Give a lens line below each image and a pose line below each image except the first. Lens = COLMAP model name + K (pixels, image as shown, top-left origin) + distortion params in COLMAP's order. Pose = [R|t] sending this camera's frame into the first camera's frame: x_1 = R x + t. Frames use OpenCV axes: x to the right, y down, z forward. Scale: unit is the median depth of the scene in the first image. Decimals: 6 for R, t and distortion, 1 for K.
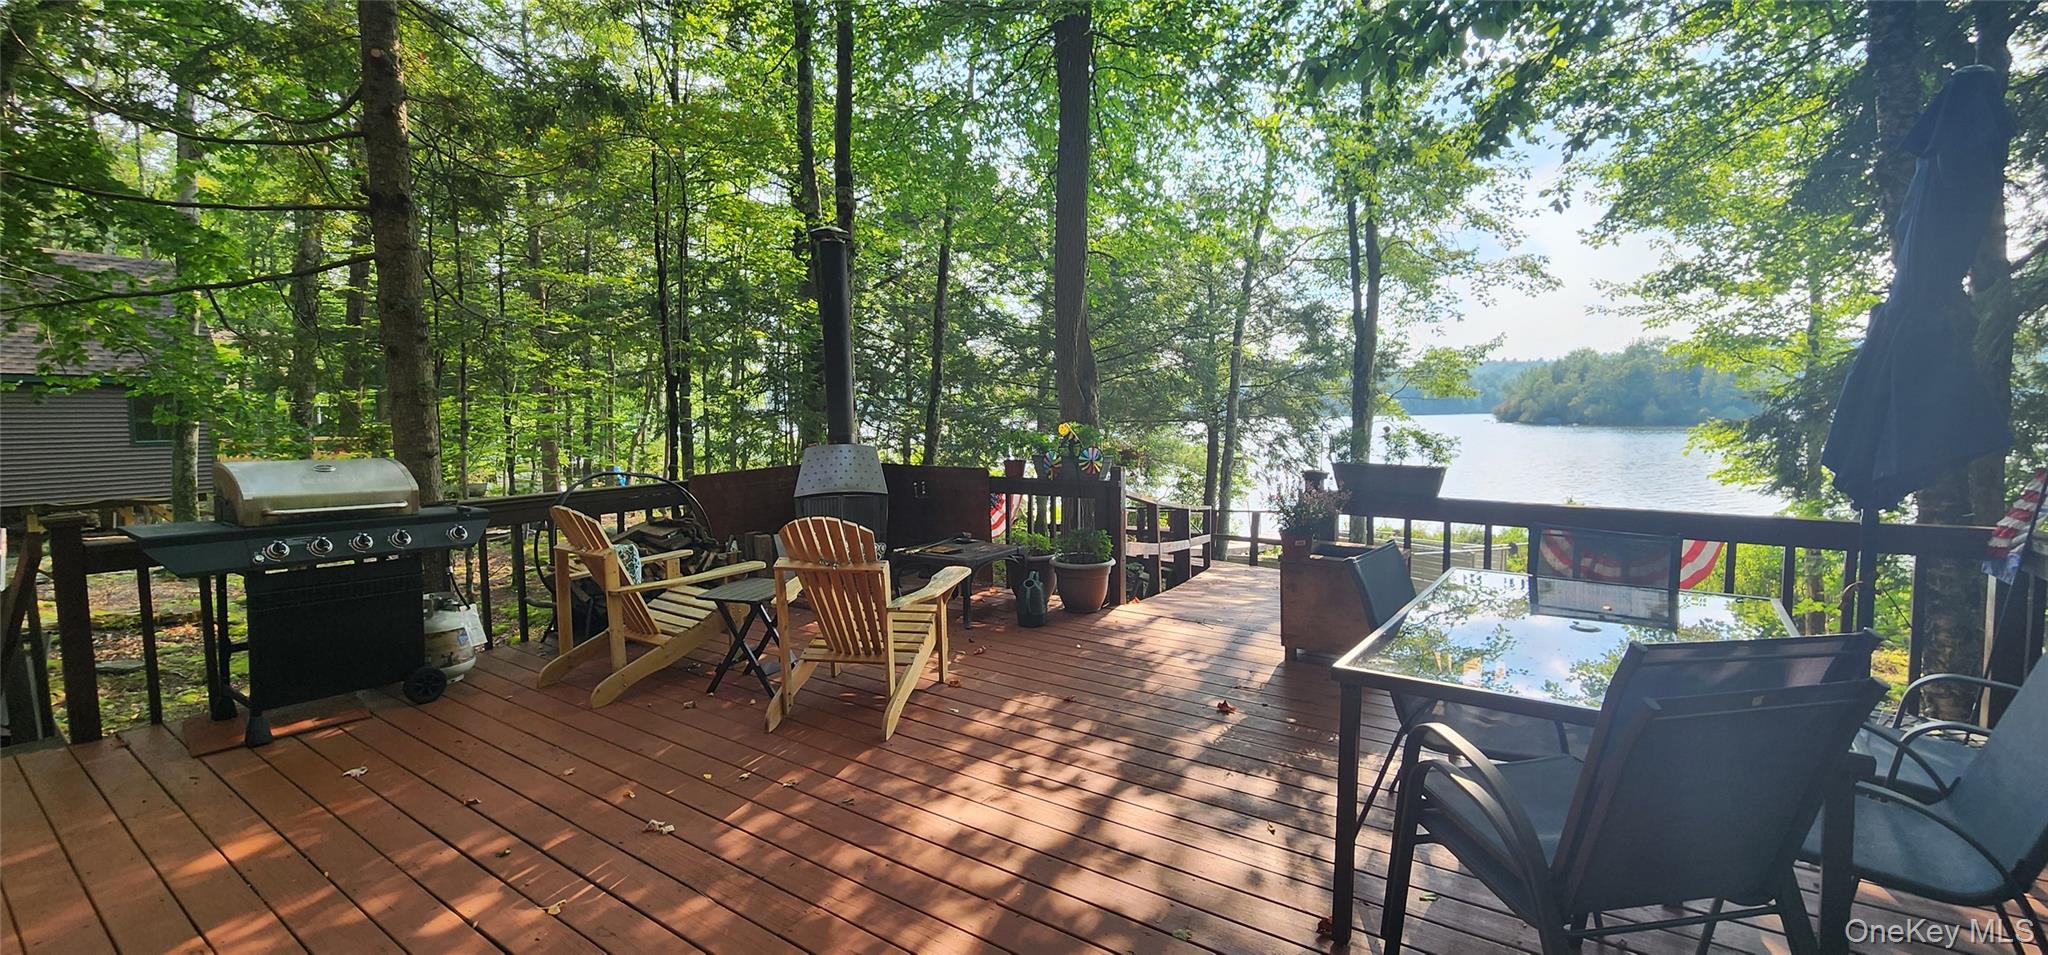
lens RADIAL K [[836.5, 0, 1040.6], [0, 836.5, 462.9], [0, 0, 1]] dist [0.000562, -0.000231]
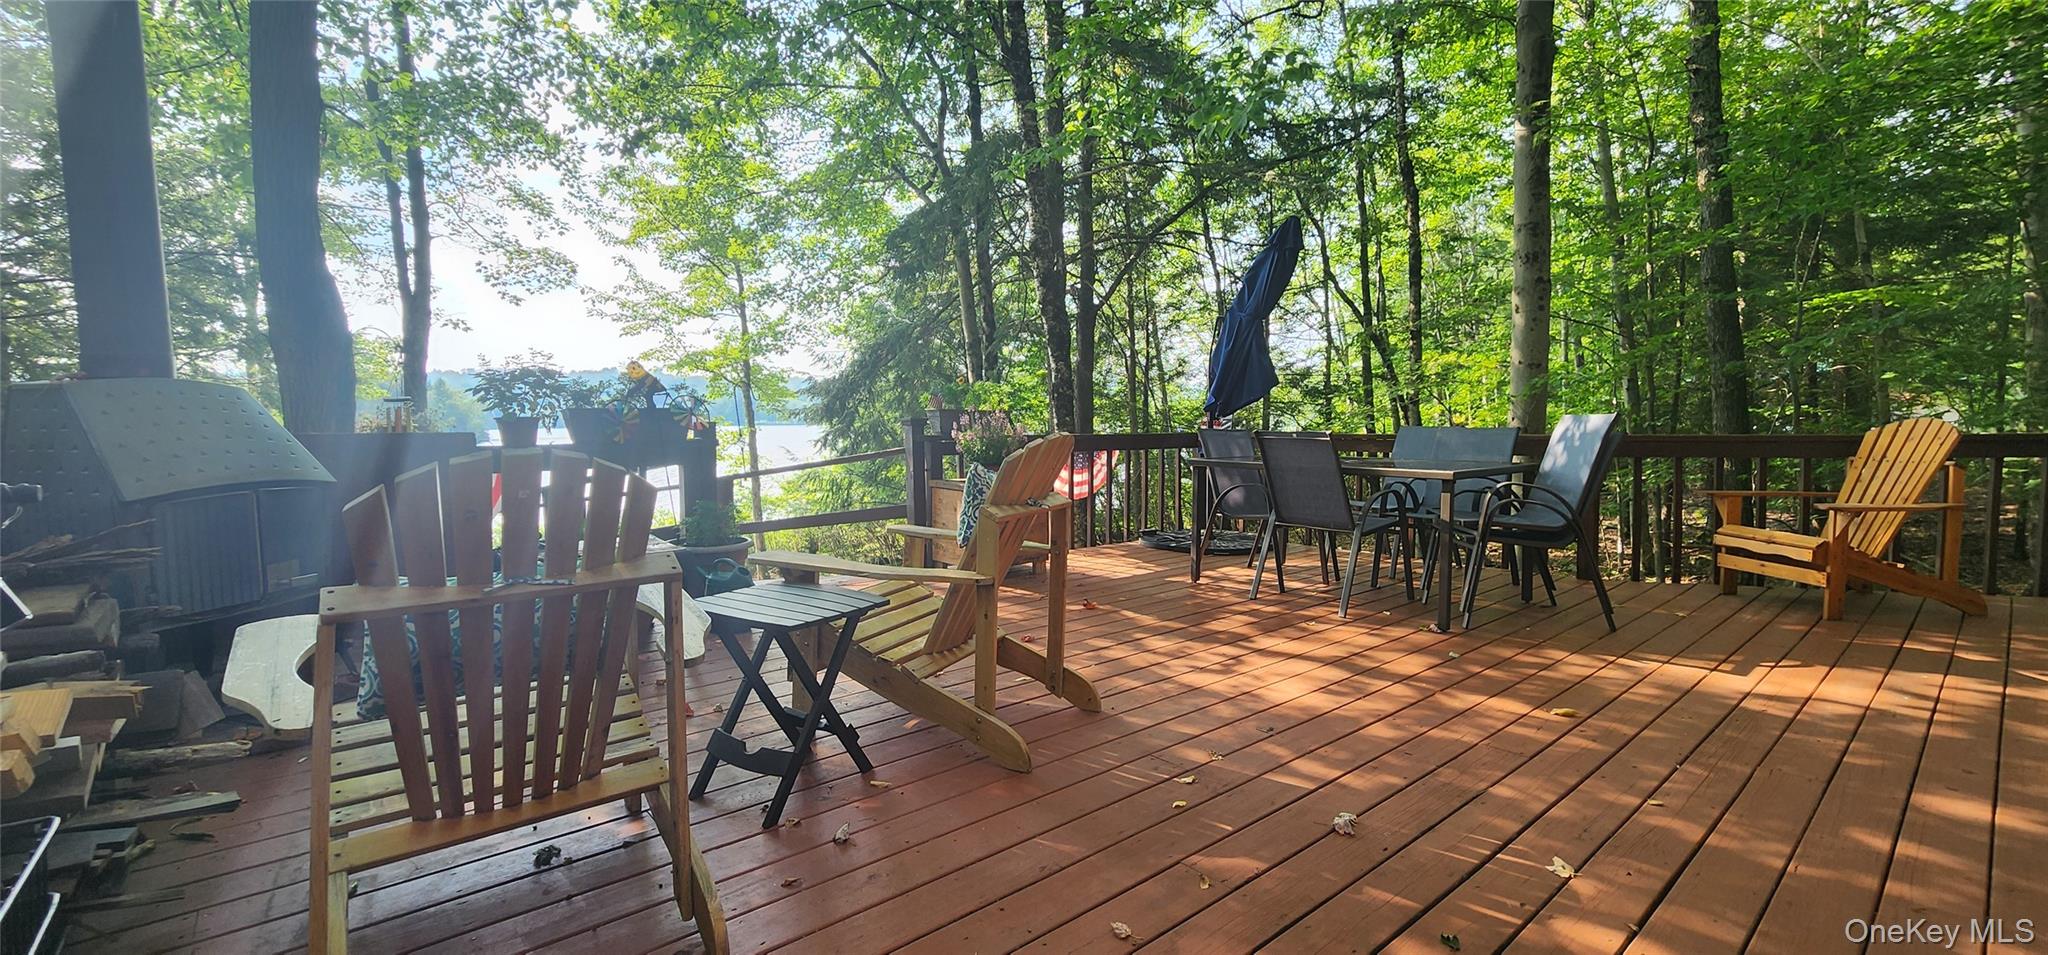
lens RADIAL K [[836.5, 0, 1040.6], [0, 836.5, 462.9], [0, 0, 1]] dist [0.000562, -0.000231]
pose [[0.256250, -0.042688, 0.965667, -1.137681], [0.067285, 0.997389, 0.026235, 0.086708], [-0.964266, 0.058252, 0.258453, 0.990361]]
